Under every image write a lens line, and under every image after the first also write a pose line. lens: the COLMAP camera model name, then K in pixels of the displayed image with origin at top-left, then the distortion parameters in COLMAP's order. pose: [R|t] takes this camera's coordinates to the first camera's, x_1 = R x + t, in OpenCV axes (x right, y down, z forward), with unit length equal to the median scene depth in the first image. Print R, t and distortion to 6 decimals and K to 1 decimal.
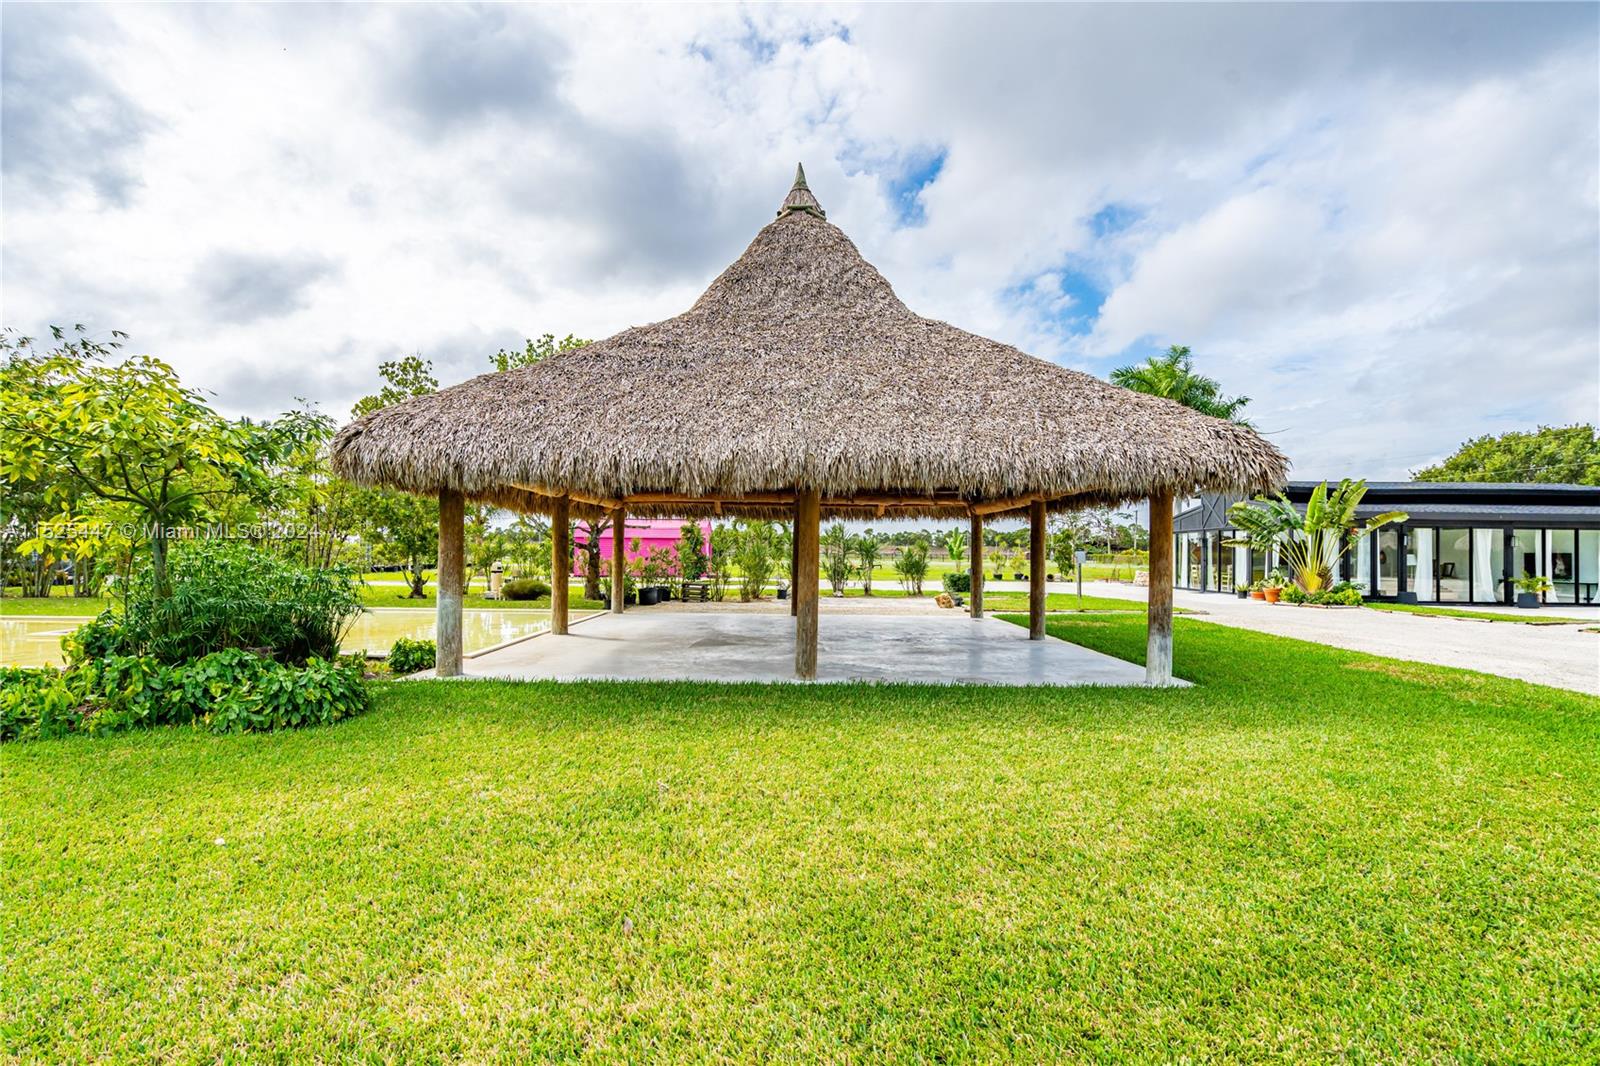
lens RADIAL K [[717.2, 0, 796.8], [0, 717.2, 519.8], [0, 0, 1]] dist [-0.004561, 0.000197]
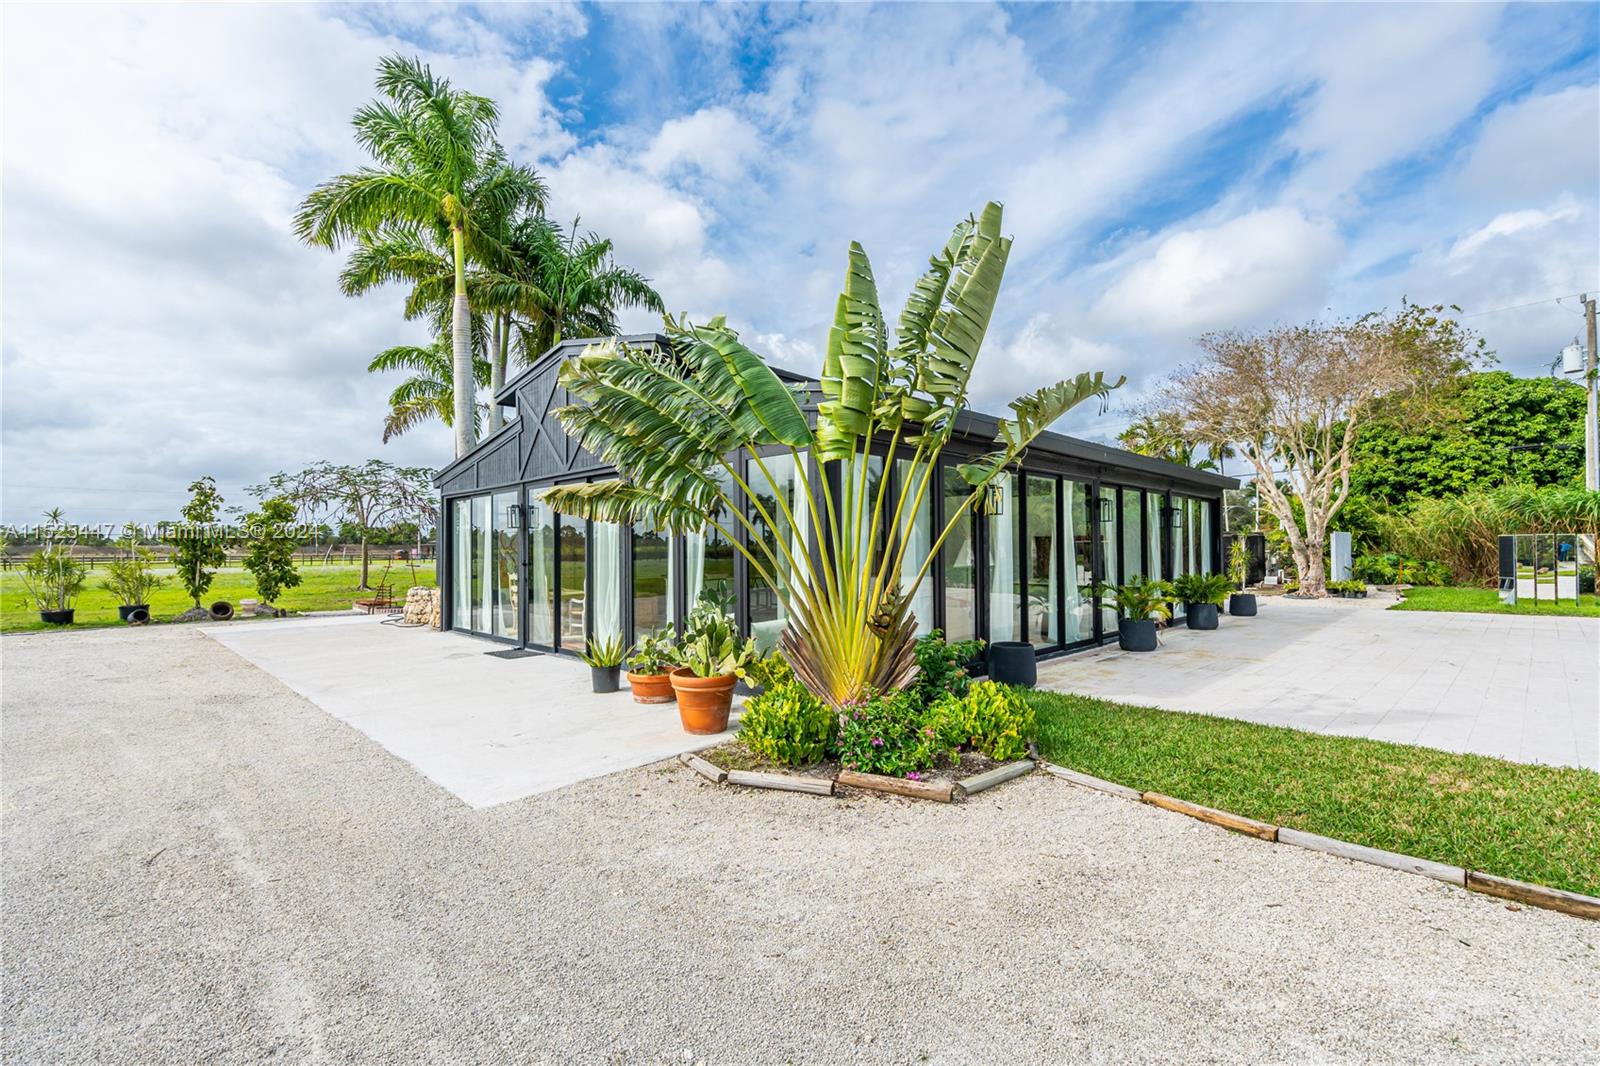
lens RADIAL K [[717.2, 0, 796.8], [0, 717.2, 519.8], [0, 0, 1]] dist [-0.004561, 0.000197]
pose [[0.699965, 0.009487, 0.714114, 0.470961], [-0.018002, 0.999828, 0.004363, 0.035587], [-0.713950, -0.015910, 0.700016, 0.744170]]
